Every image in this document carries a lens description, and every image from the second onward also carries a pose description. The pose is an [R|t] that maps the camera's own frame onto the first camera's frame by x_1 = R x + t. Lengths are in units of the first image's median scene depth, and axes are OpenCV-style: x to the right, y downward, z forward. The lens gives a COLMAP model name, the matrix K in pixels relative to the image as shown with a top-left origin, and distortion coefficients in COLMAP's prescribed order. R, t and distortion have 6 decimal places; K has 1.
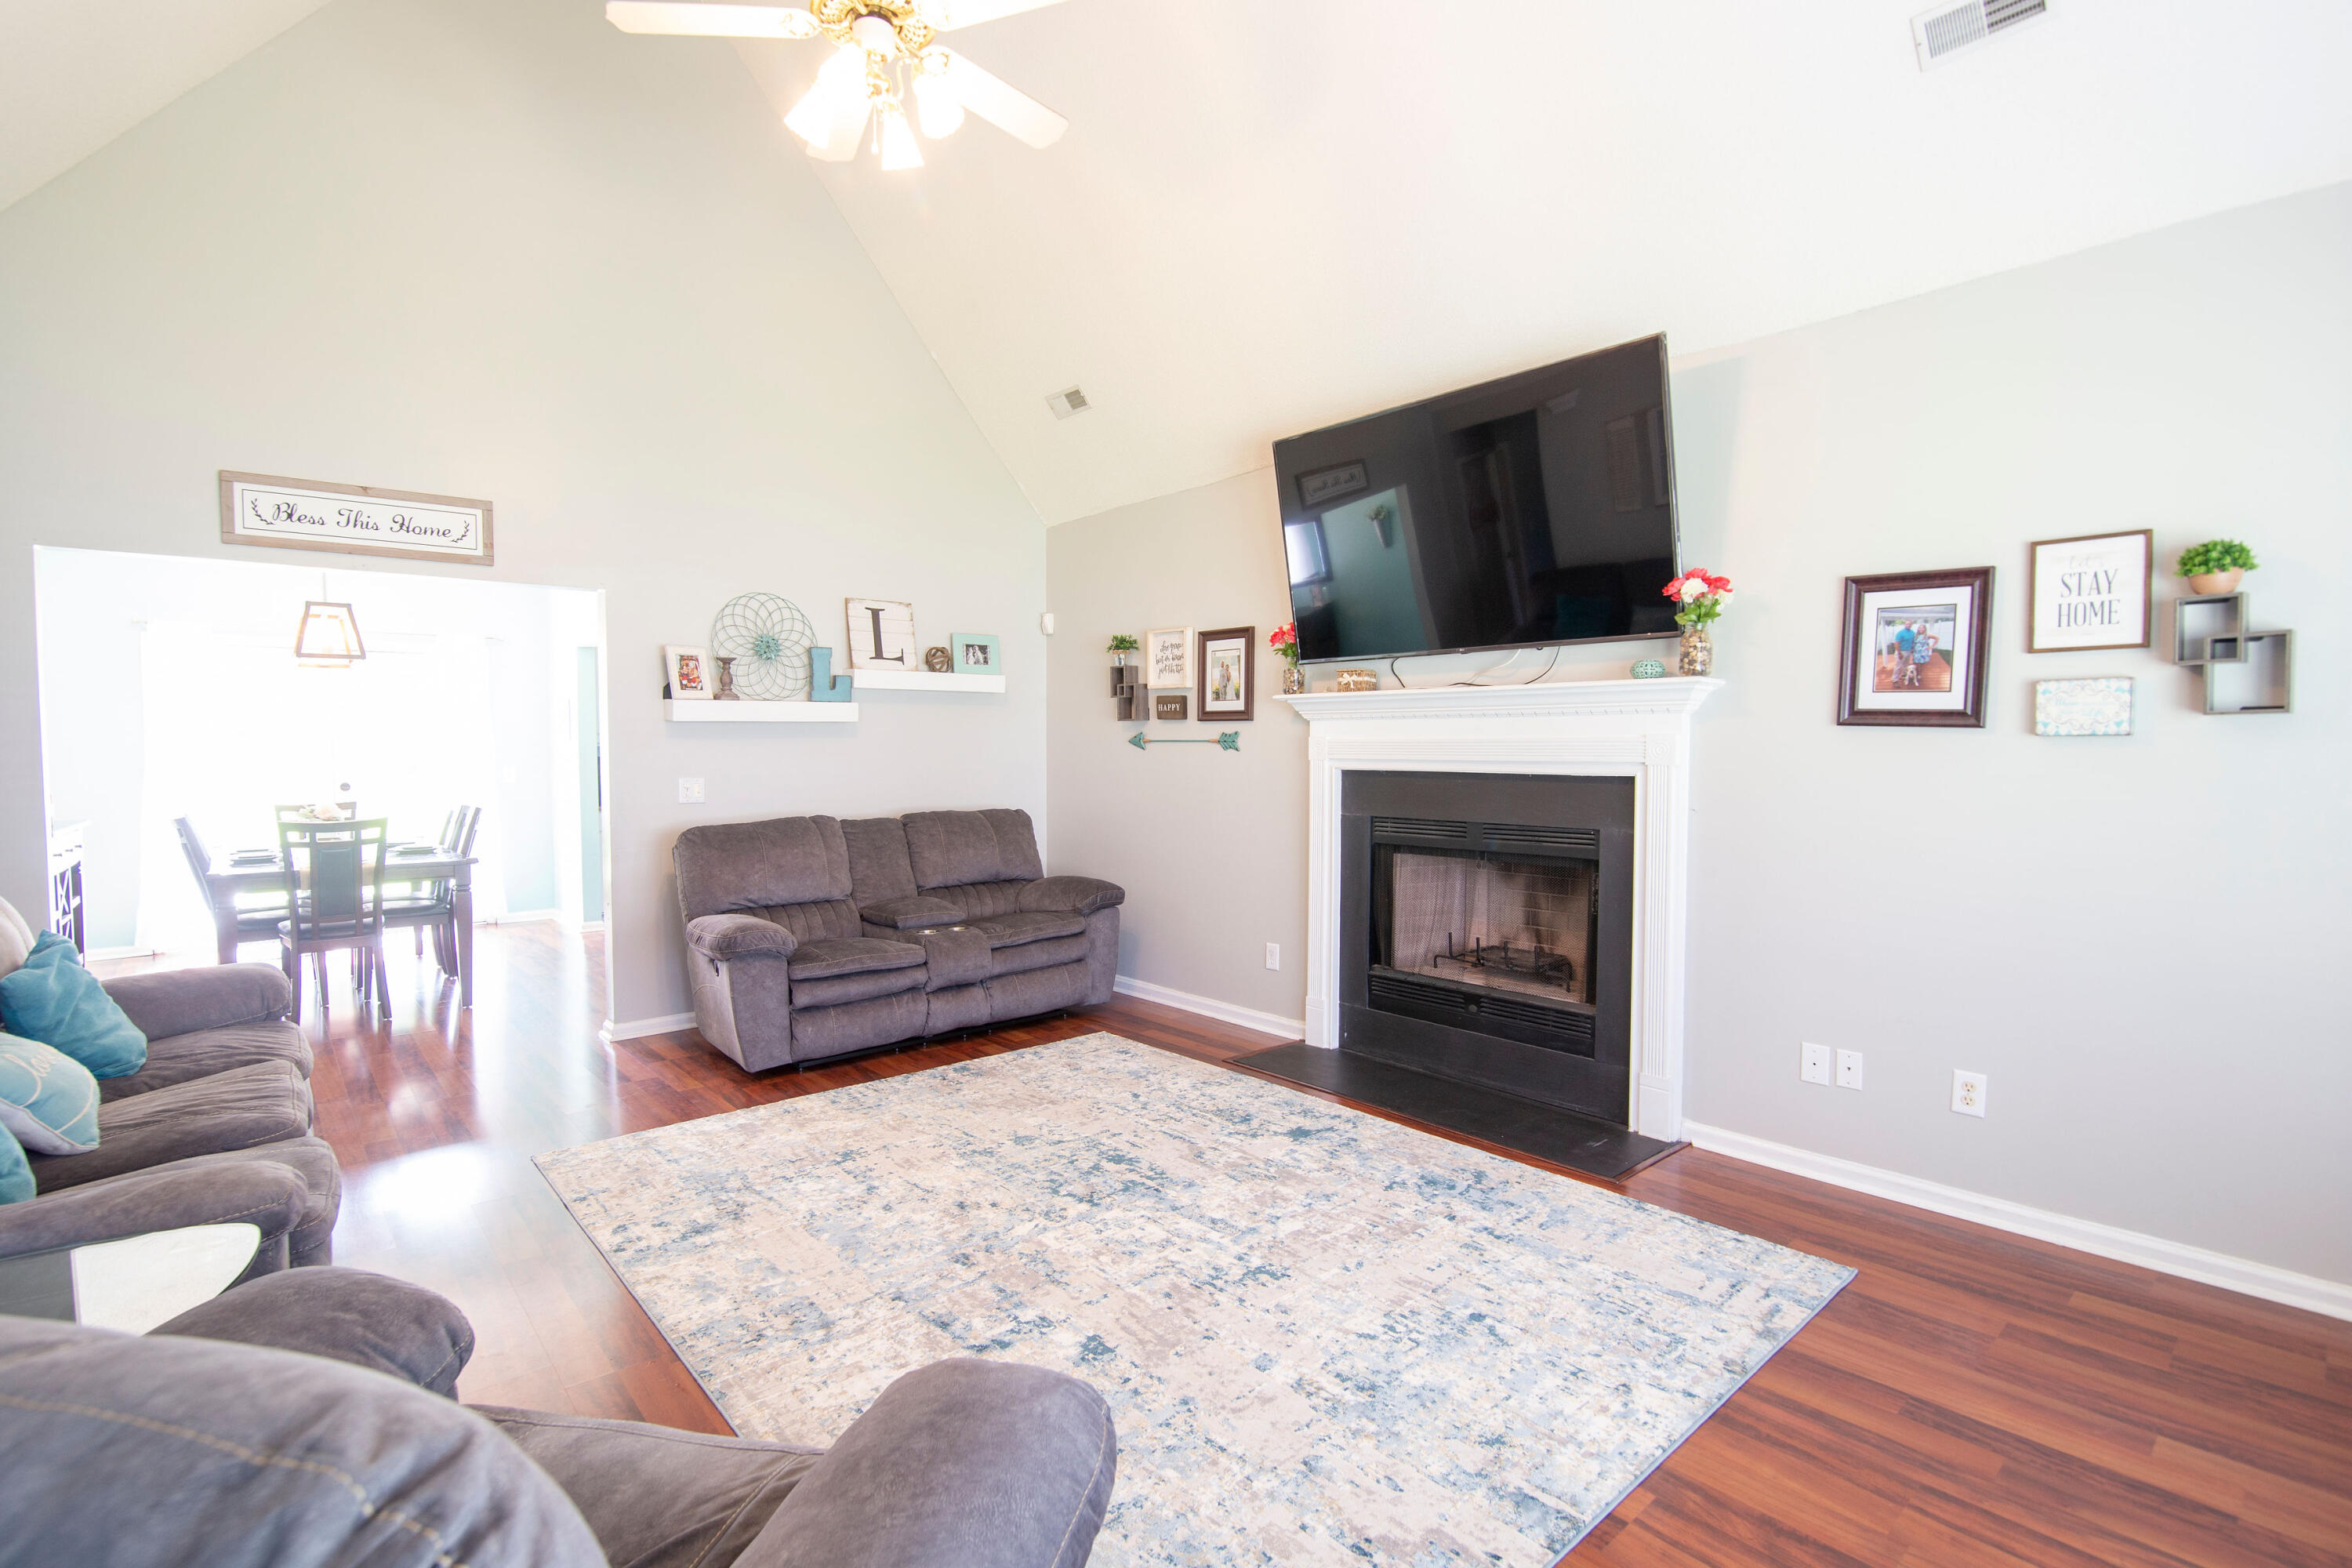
lens RADIAL K [[1084.4, 0, 1152.6], [0, 1084.4, 785.5], [0, 0, 1]] dist [-0.013056, 0.000427]
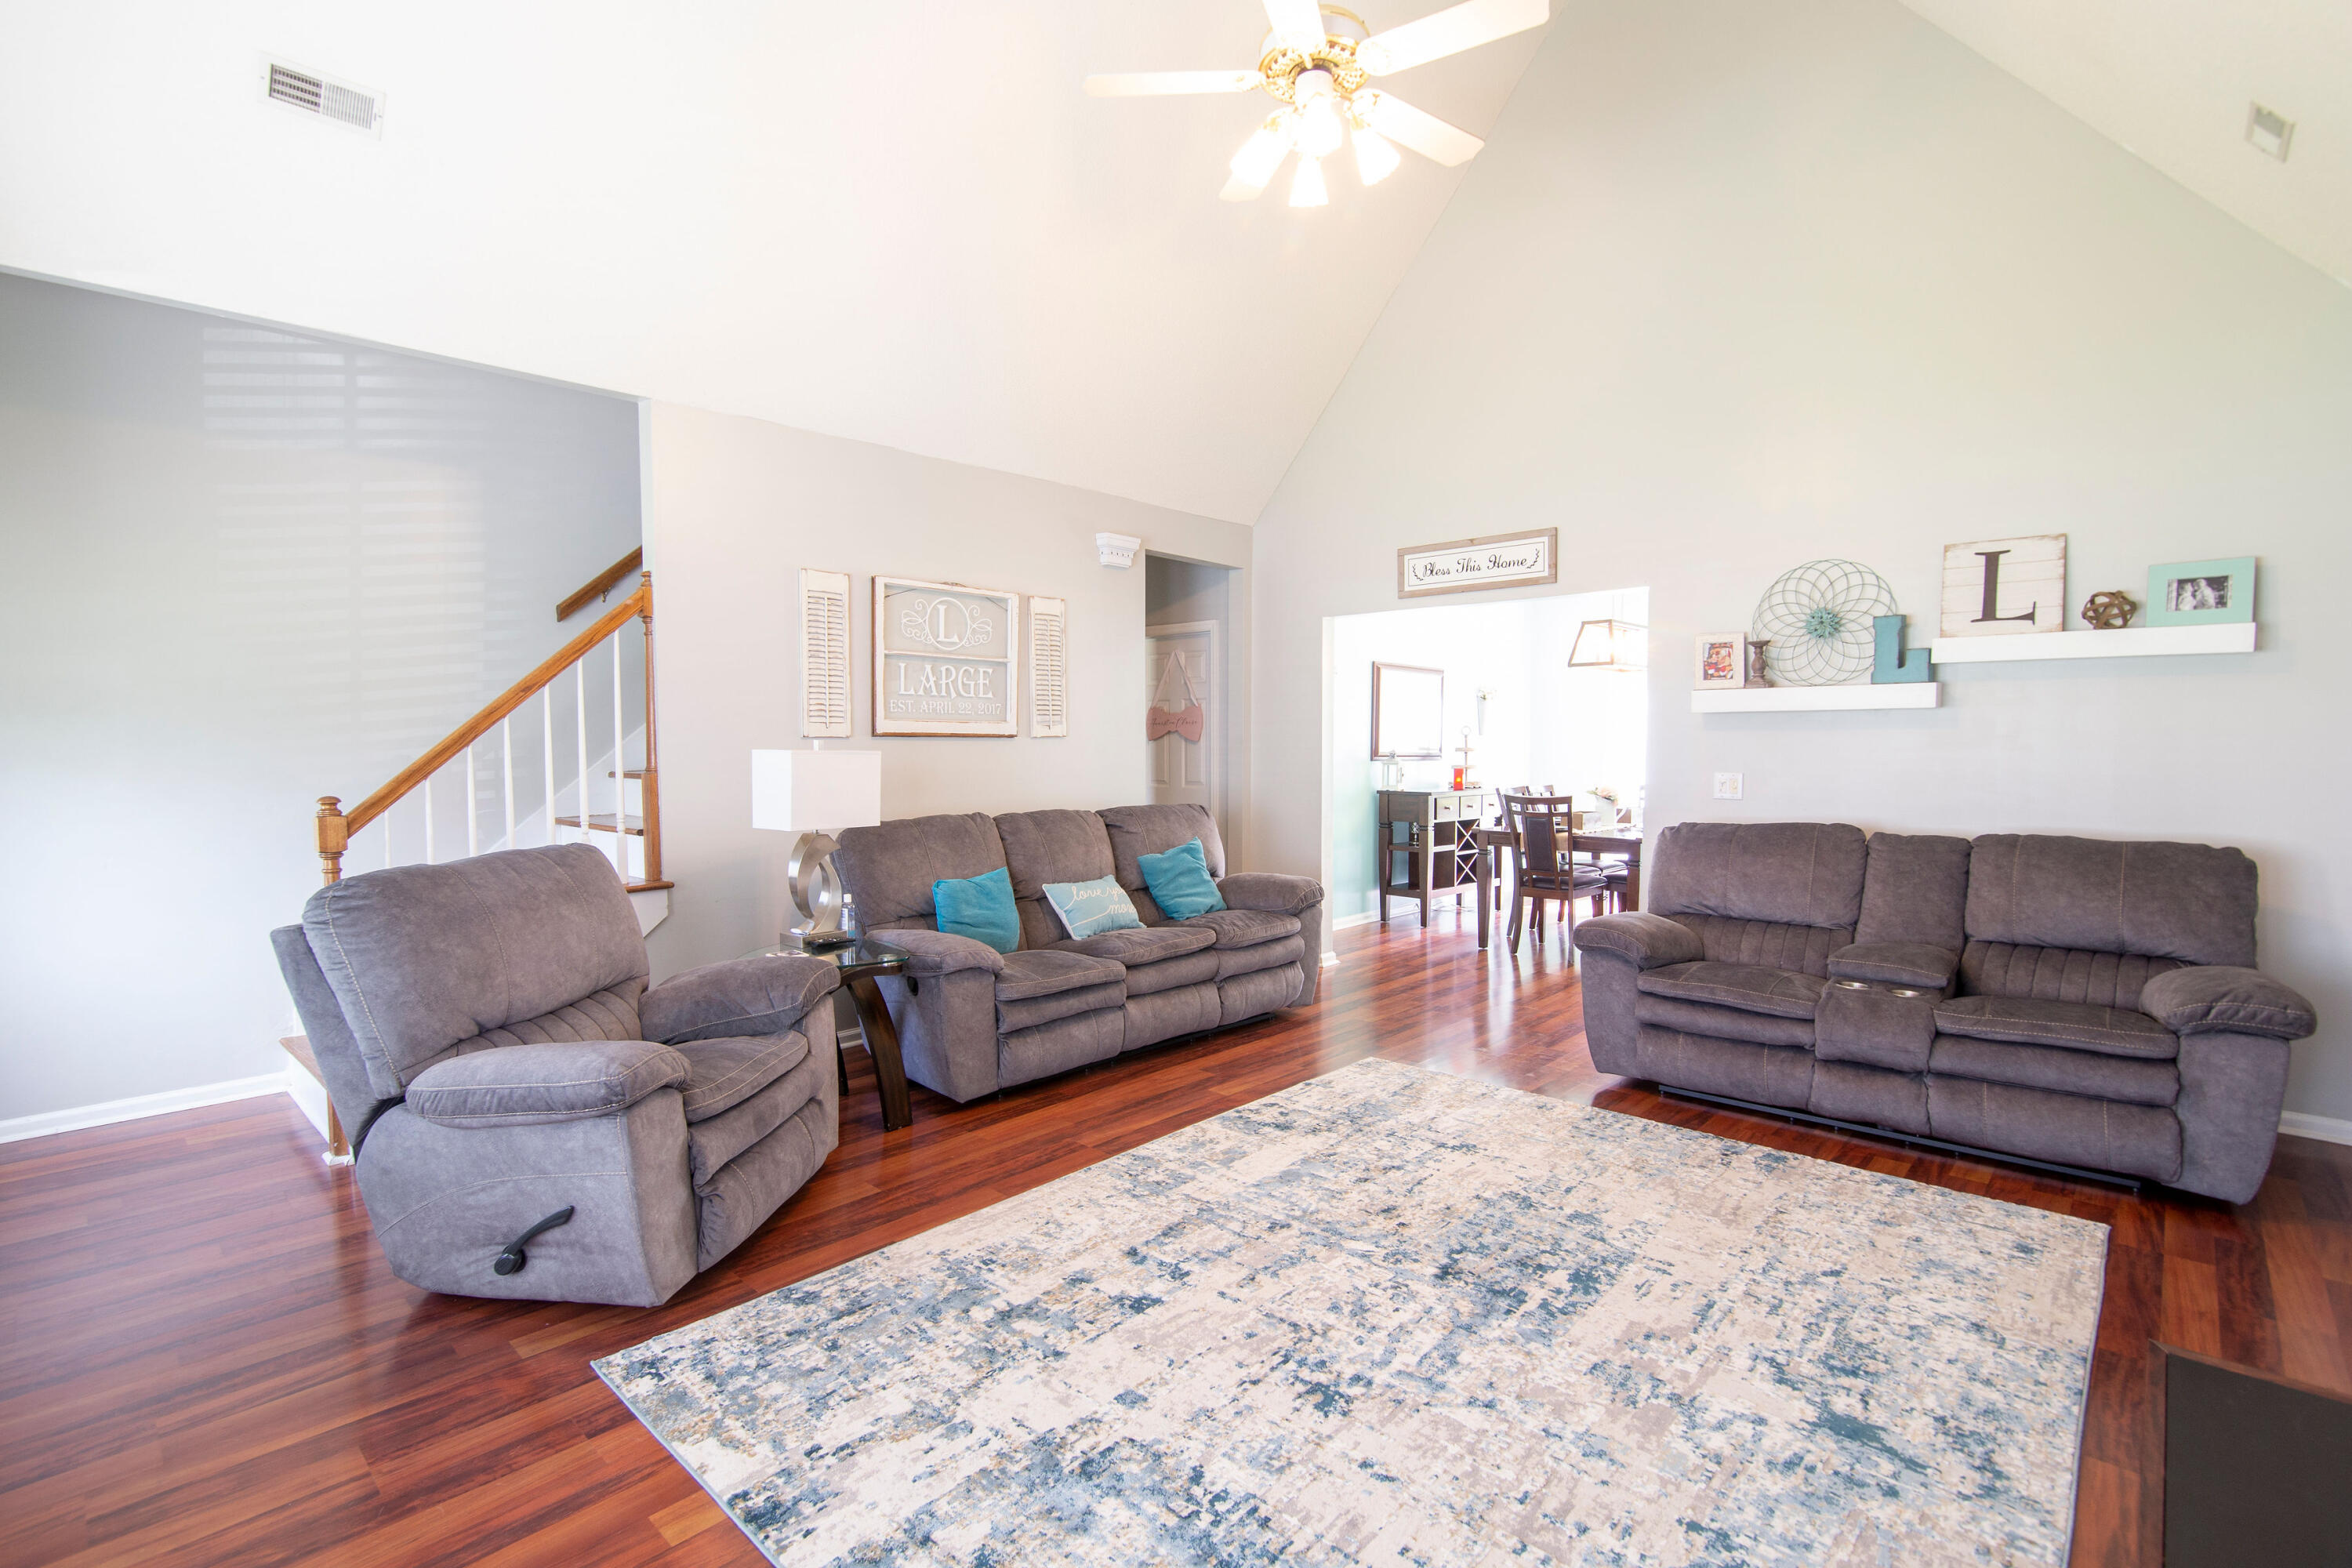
lens RADIAL K [[1089.1, 0, 1166.2], [0, 1089.1, 788.3], [0, 0, 1]] dist [-0.017389, -0.000374]
pose [[0.109009, 0.048788, -0.992843, 0.543838], [-0.037754, 0.998277, 0.044910, -0.020449], [0.993324, 0.032589, 0.110663, 0.488492]]
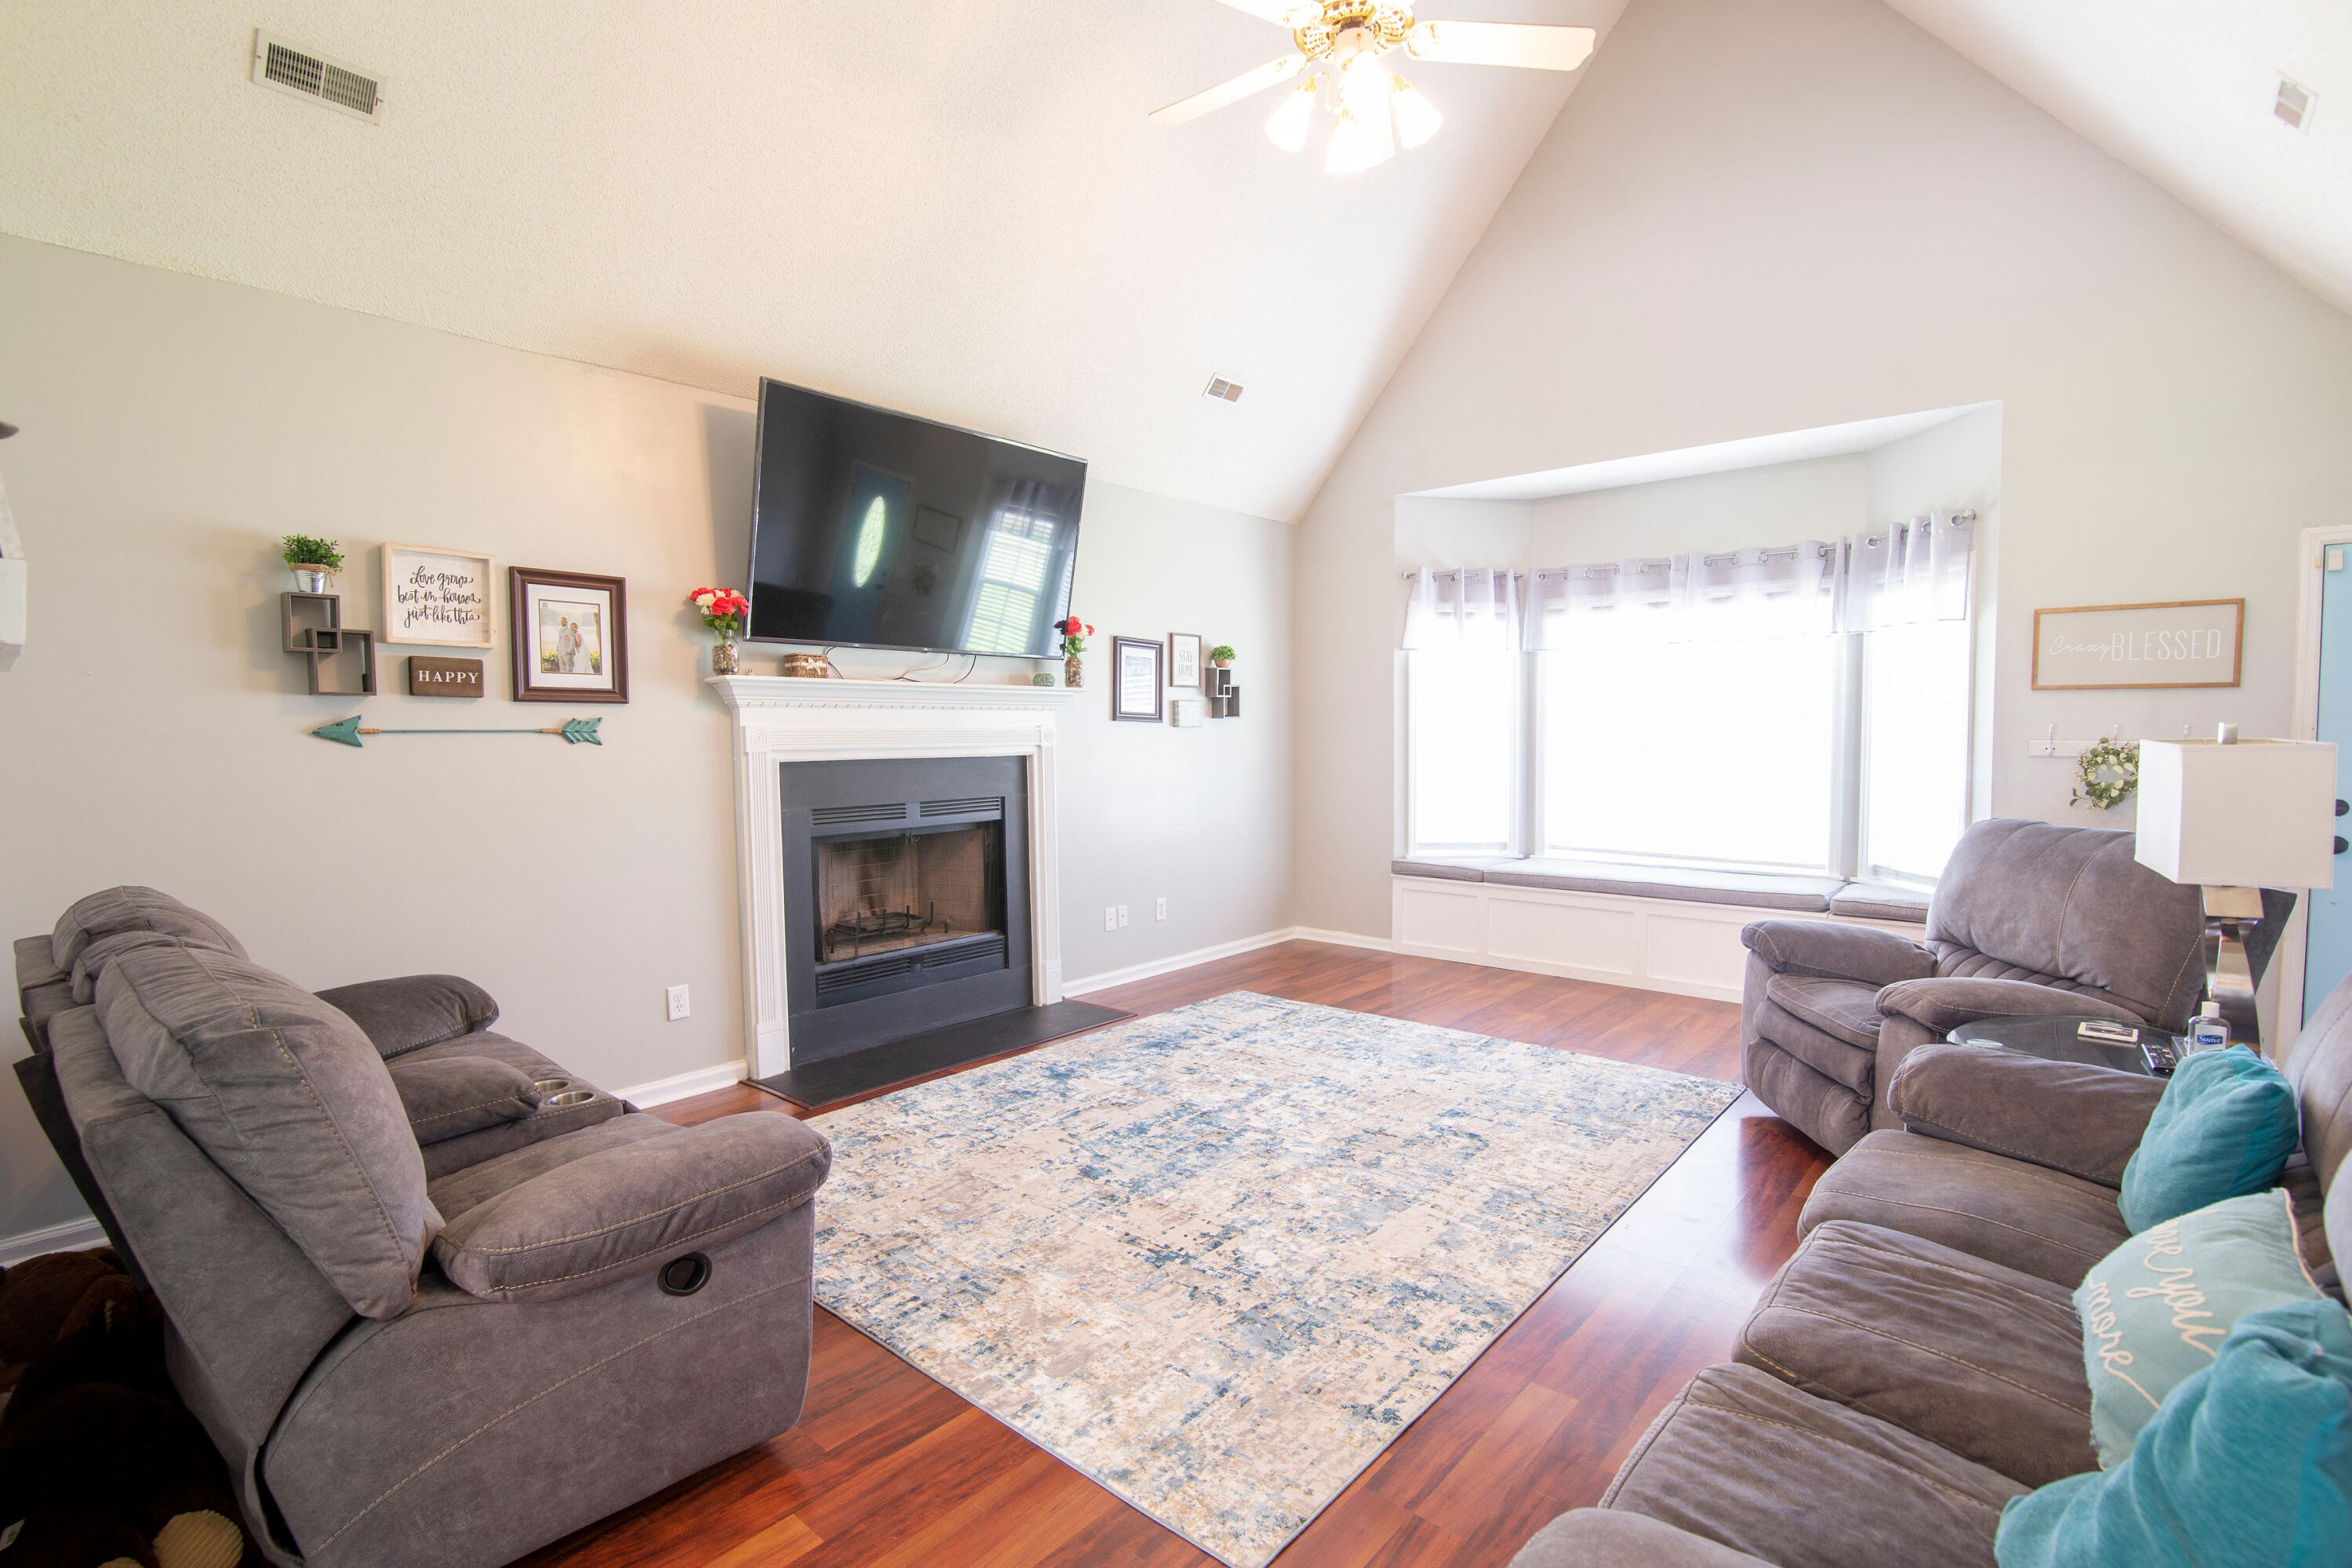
lens RADIAL K [[1084.4, 0, 1152.6], [0, 1084.4, 785.5], [0, 0, 1]] dist [-0.013056, 0.000427]
pose [[-0.129731, -0.045429, 0.990508, -0.837027], [0.047269, 0.997531, 0.051942, -0.029946], [-0.990422, 0.053559, -0.127263, 0.880598]]
